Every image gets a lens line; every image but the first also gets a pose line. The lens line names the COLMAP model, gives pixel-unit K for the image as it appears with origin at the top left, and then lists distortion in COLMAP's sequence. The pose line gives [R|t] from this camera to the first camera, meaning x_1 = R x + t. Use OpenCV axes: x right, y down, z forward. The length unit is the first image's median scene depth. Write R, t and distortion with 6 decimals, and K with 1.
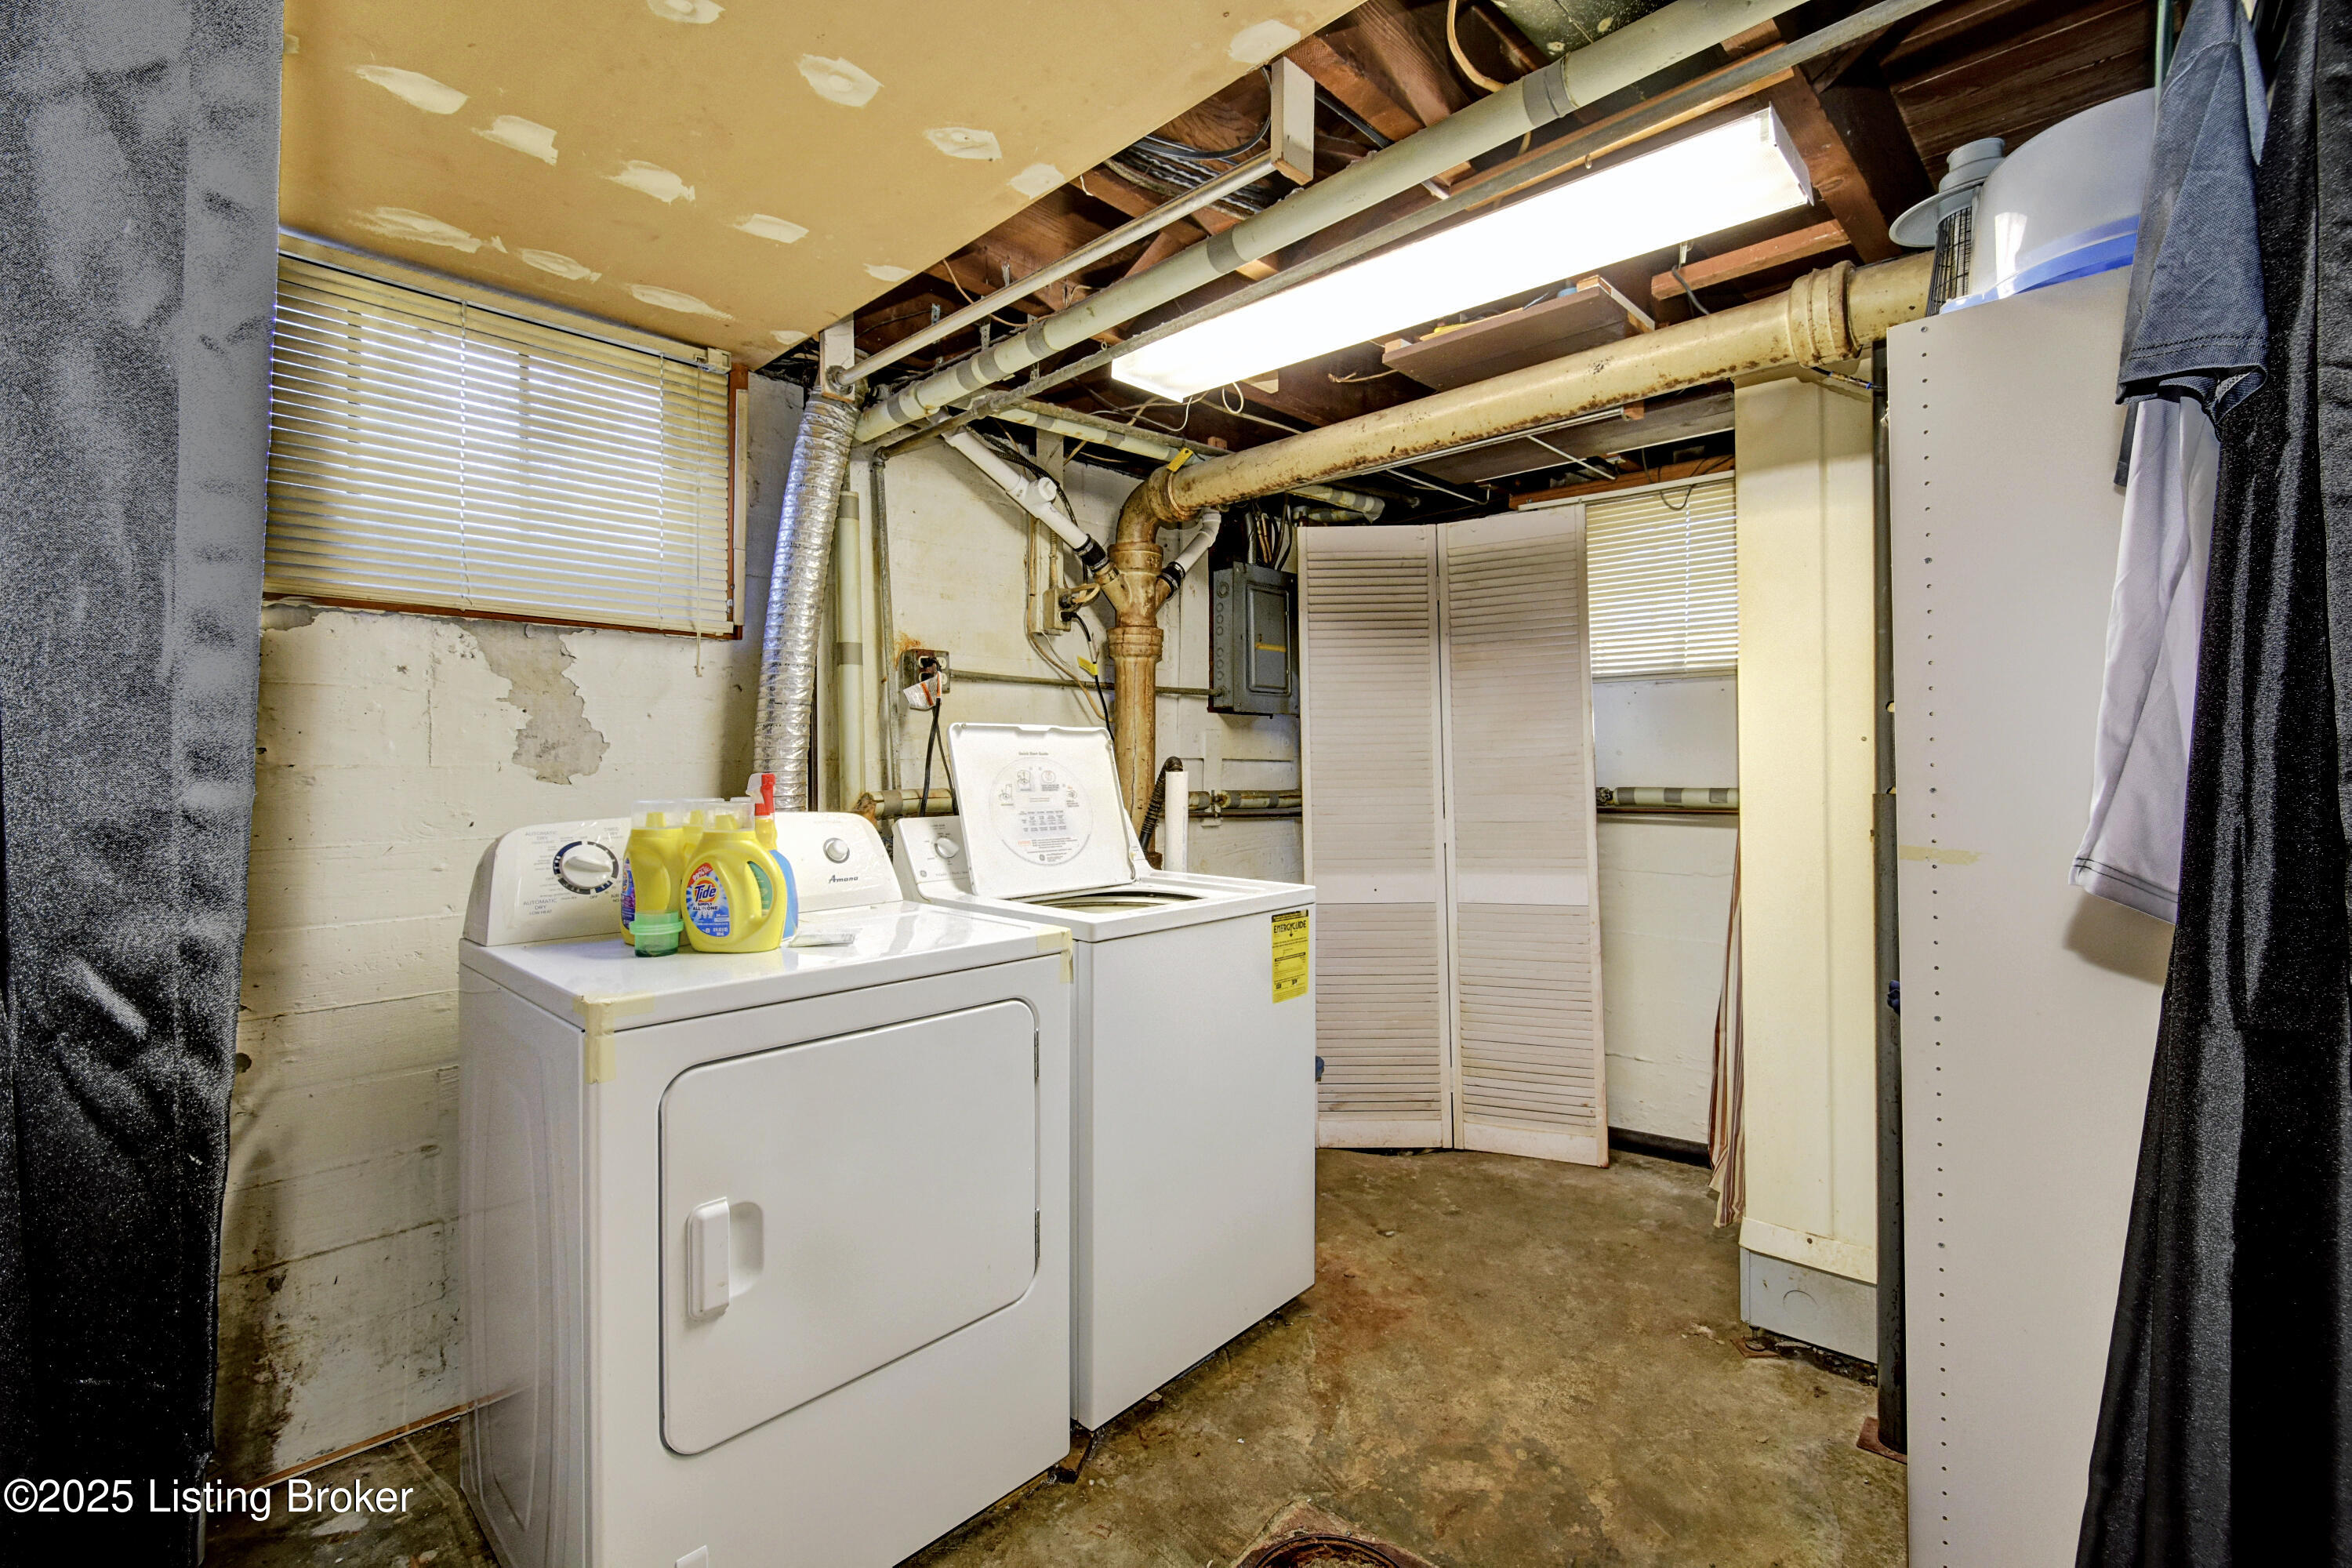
lens RADIAL K [[1067.3, 0, 1176.6], [0, 1067.3, 775.6], [0, 0, 1]] dist [0.001303, -0.002893]
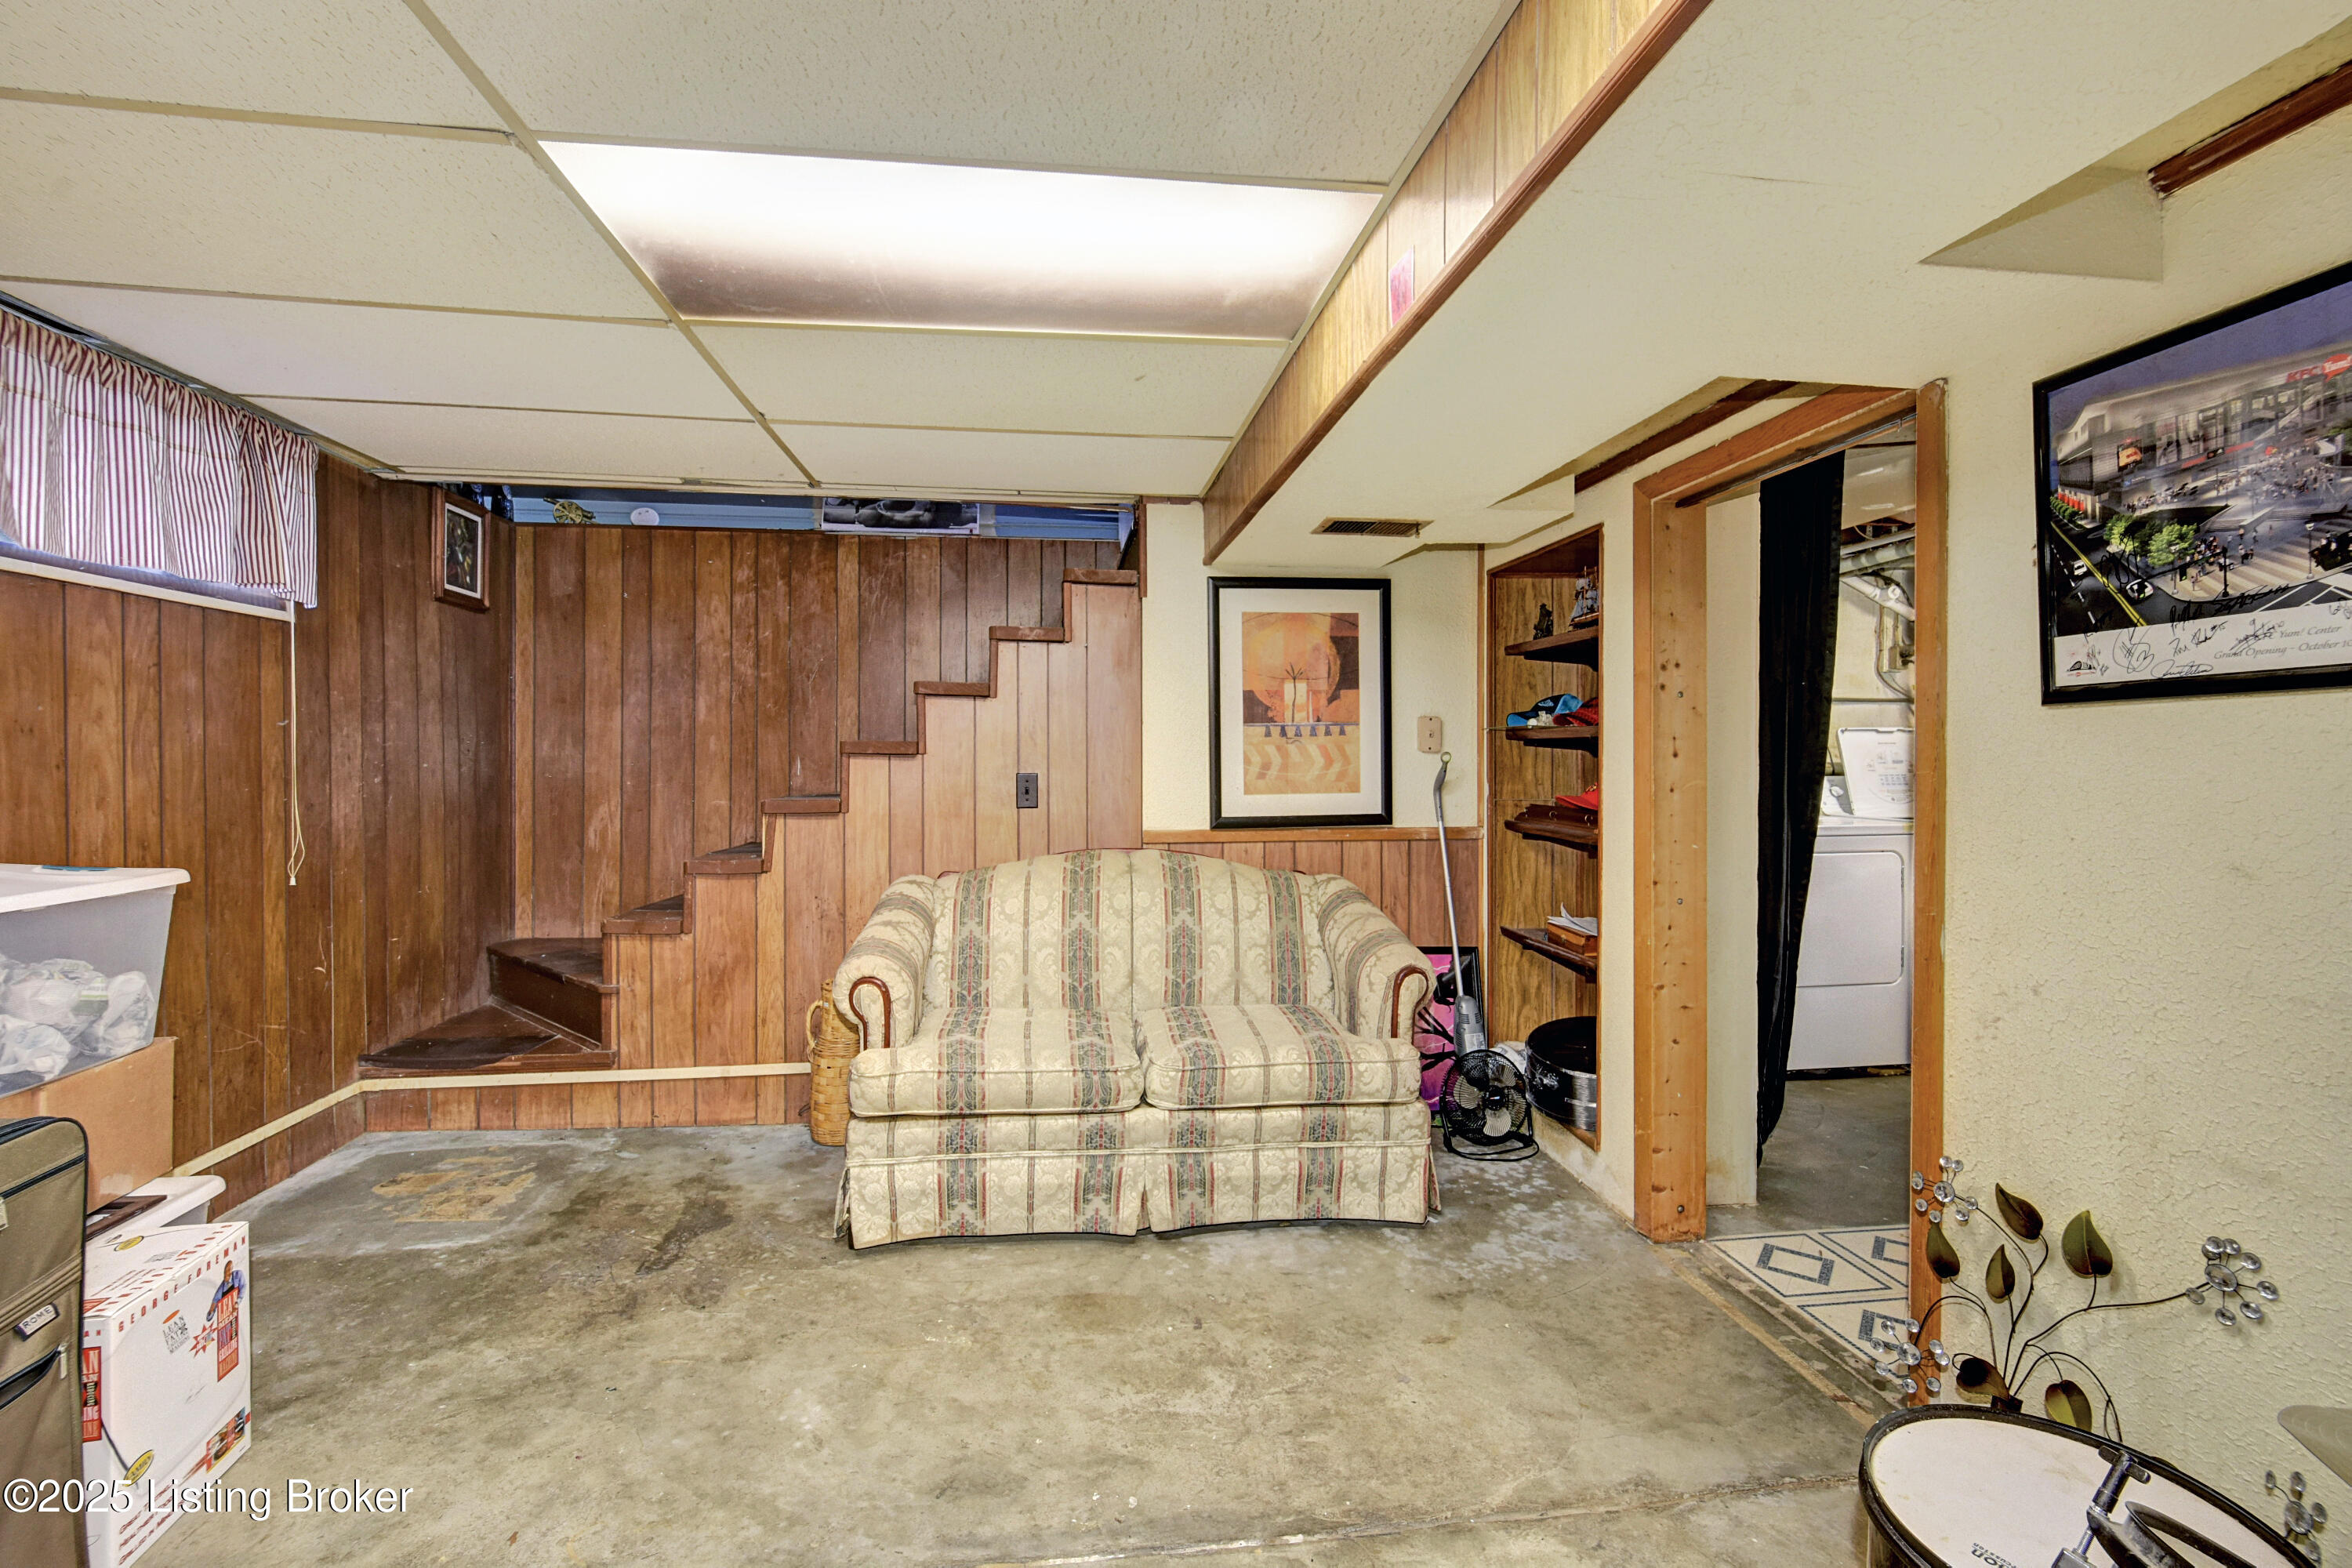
lens RADIAL K [[1067.3, 0, 1177.9], [0, 1067.3, 770.0], [0, 0, 1]] dist [0.001303, -0.002893]
pose [[0.791302, 0.014227, -0.611260, 0.022360], [-0.003164, 0.999811, 0.019174, -0.005699], [0.611418, -0.013238, 0.791197, -1.064244]]
